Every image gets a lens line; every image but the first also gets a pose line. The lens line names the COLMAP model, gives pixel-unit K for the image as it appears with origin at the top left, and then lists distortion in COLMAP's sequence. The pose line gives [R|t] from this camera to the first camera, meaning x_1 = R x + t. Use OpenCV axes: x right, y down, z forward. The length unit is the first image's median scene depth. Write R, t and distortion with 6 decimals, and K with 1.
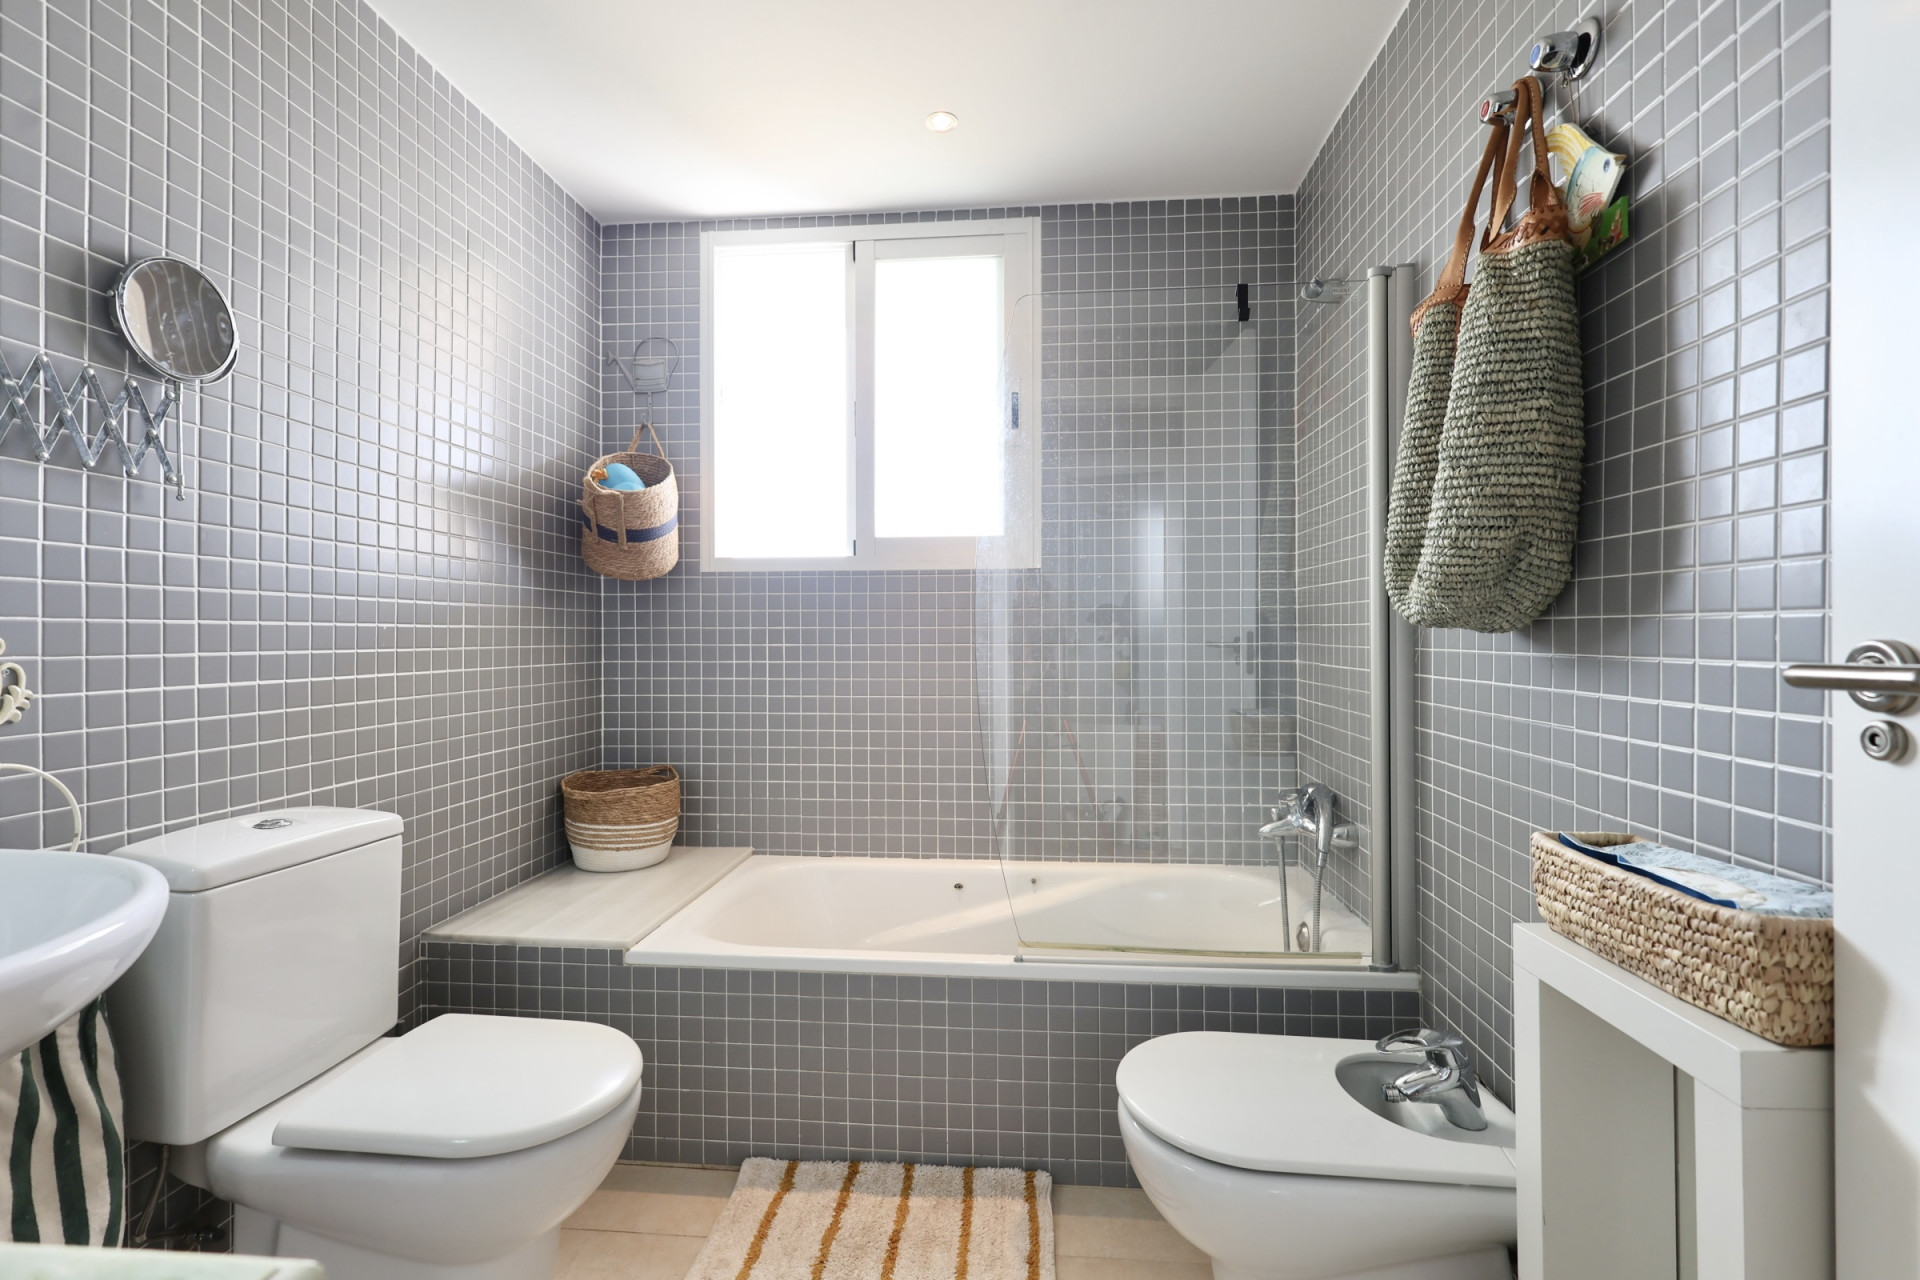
lens RADIAL K [[824.9, 0, 967.2], [0, 824.9, 635.4], [0, 0, 1]] dist [0.002812, -0.000726]
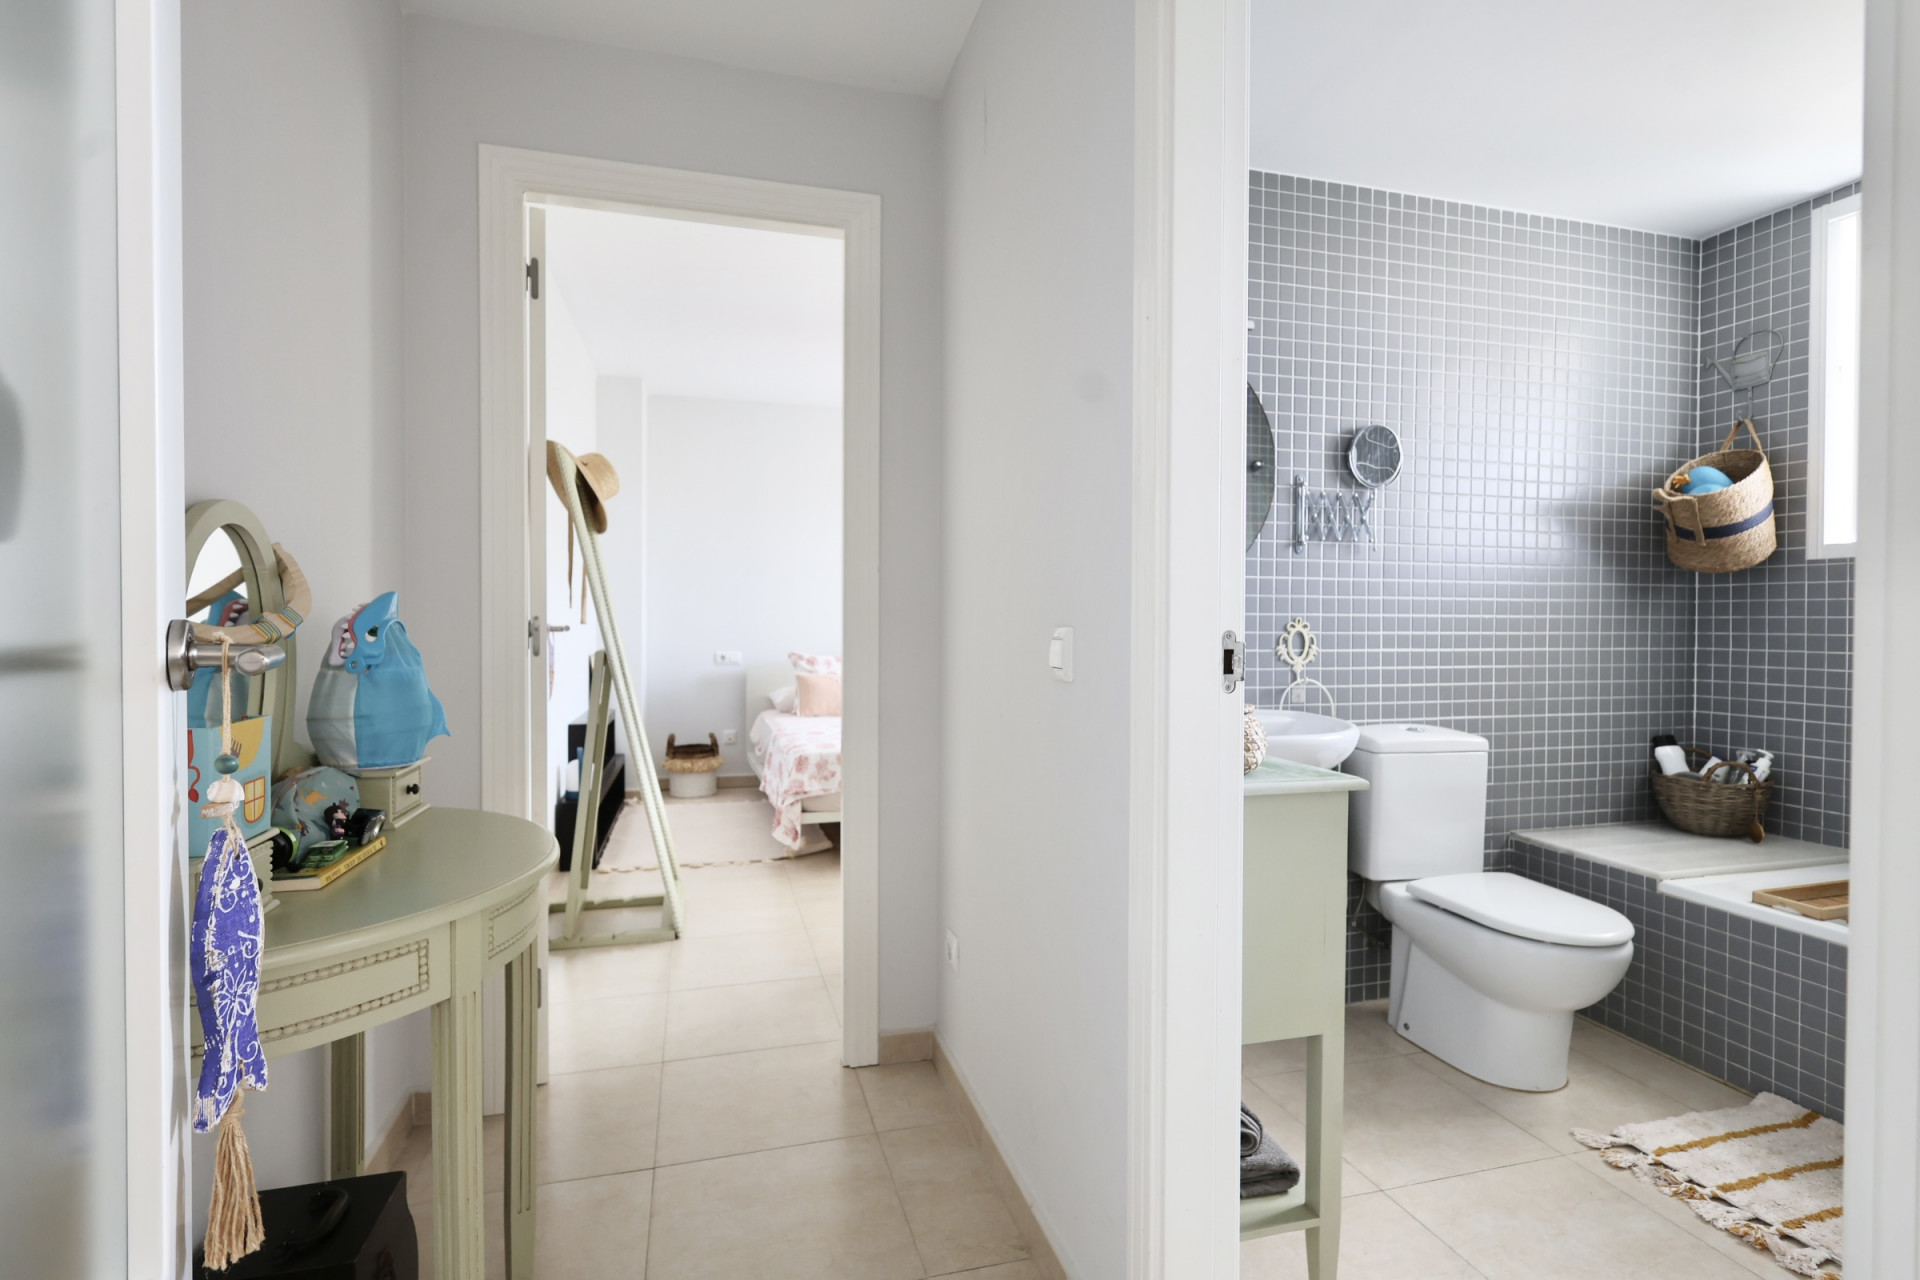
lens RADIAL K [[1002.5, 0, 925.5], [0, 1002.5, 630.7], [0, 0, 1]] dist [0.002244, 0.001402]
pose [[0.340217, 0.013560, -0.940249, 0.615563], [-0.005584, 0.999908, 0.012400, -0.002640], [0.940330, 0.001032, 0.340261, -0.535942]]
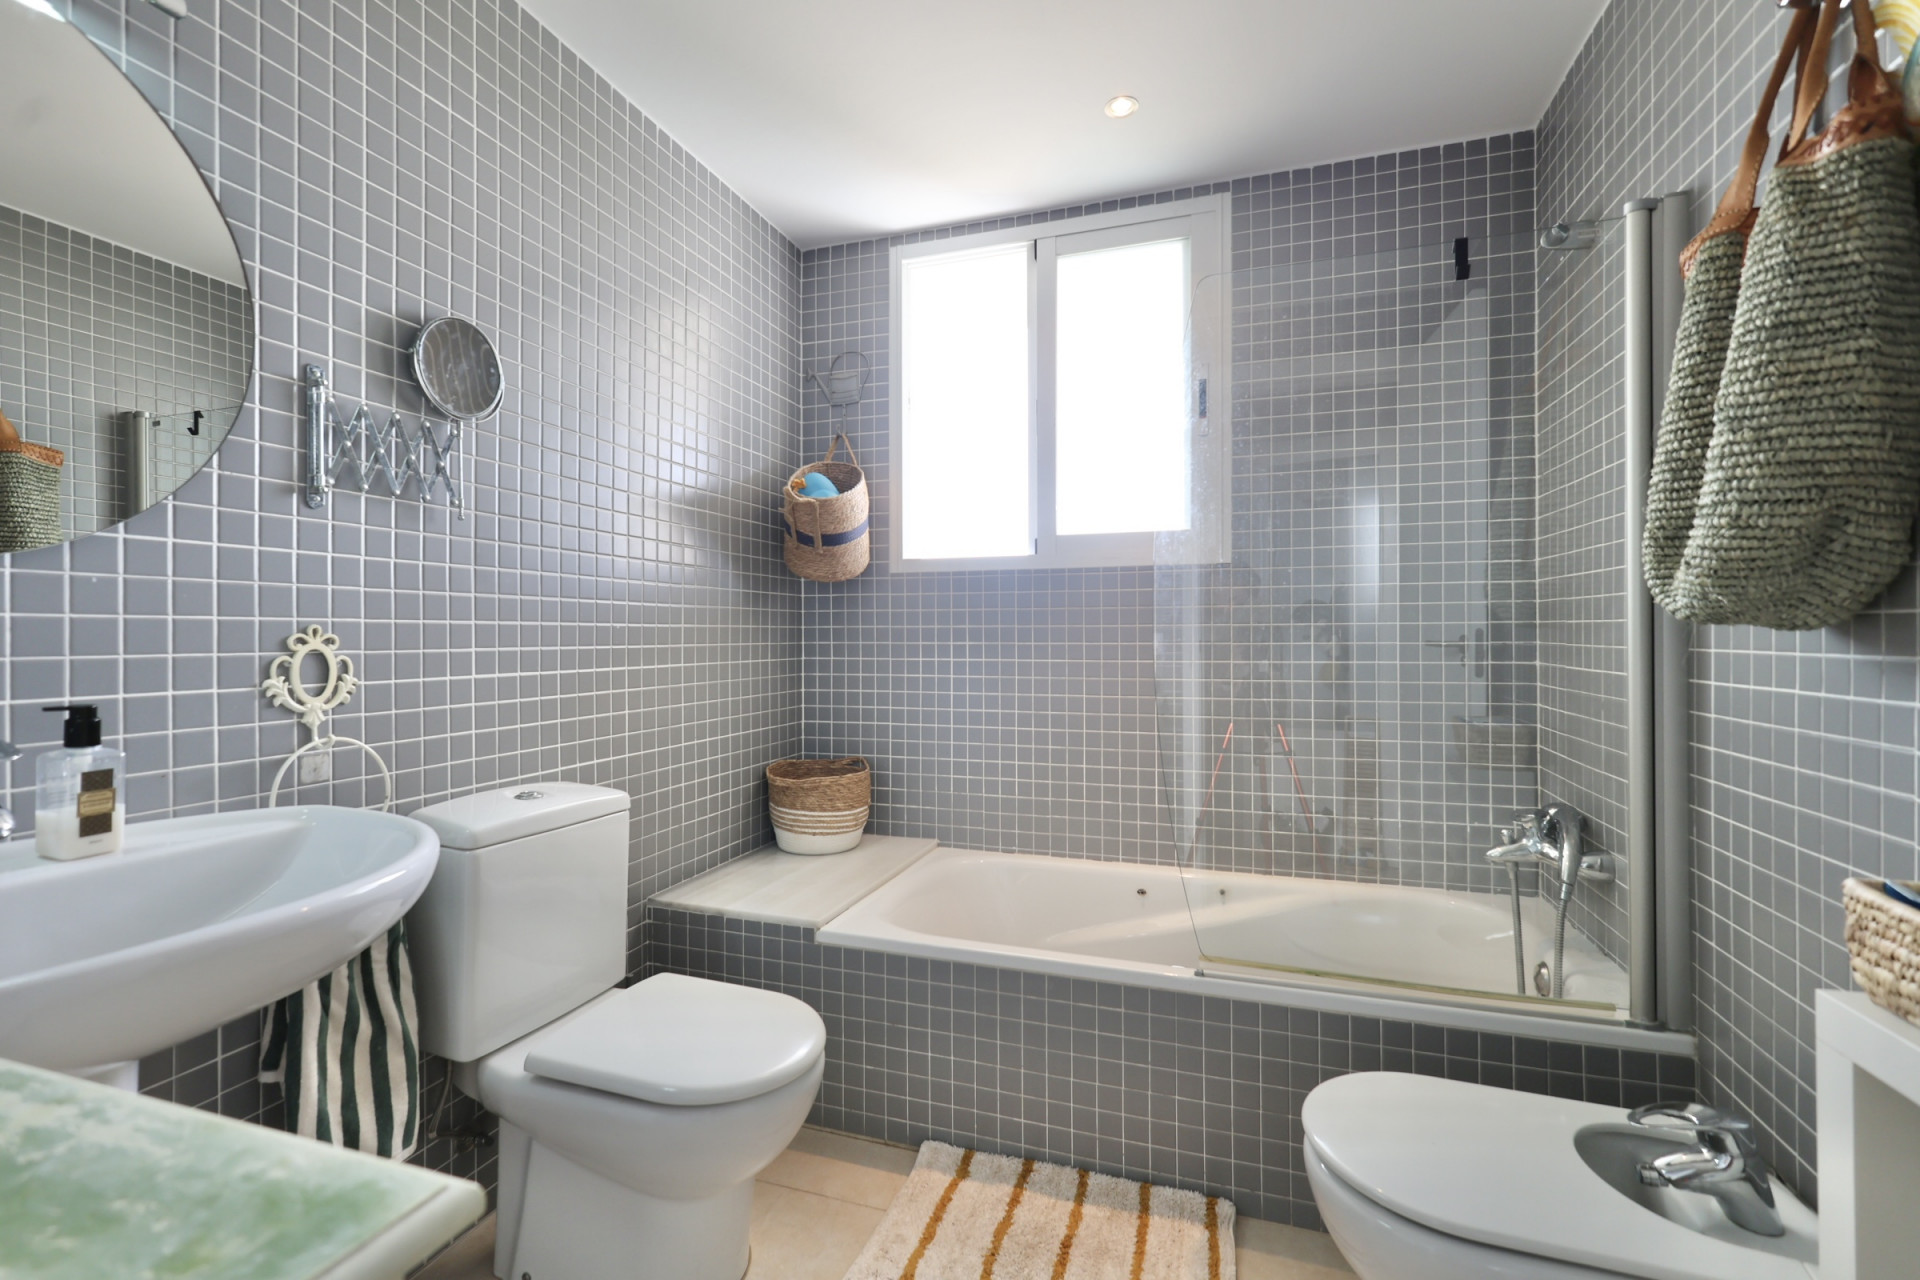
lens RADIAL K [[824.9, 0, 969.4], [0, 824.9, 634.9], [0, 0, 1]] dist [0.002812, -0.000726]
pose [[0.972215, 0.000321, -0.234091, 0.026963], [0.000005, 0.999999, 0.001392, 0.000203], [0.234092, -0.001354, 0.972214, 0.011025]]
